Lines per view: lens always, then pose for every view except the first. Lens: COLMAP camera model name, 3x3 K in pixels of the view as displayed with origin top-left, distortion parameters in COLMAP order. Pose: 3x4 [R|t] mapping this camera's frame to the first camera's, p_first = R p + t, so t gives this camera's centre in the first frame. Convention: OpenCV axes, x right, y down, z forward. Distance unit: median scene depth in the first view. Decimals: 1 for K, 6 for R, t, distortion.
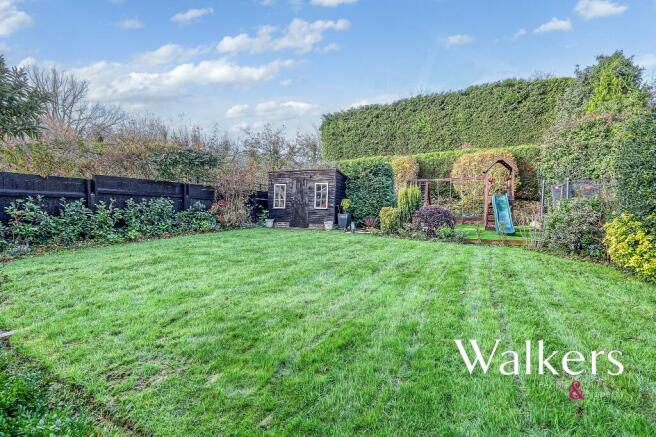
lens RADIAL K [[301.5, 0, 326.5], [0, 301.5, 218.8], [0, 0, 1]] dist [-0.000562, -0.003609]
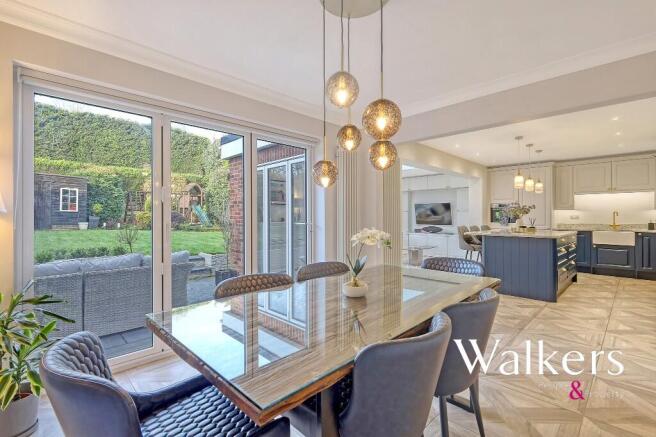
lens RADIAL K [[301.5, 0, 331.2], [0, 301.5, 212.4], [0, 0, 1]] dist [-0.000562, -0.003609]
pose [[0.322391, 0.012832, 0.946520, -0.718037], [0.017273, 0.999662, -0.019436, 0.008401], [-0.946449, 0.022615, 0.322061, -0.271141]]
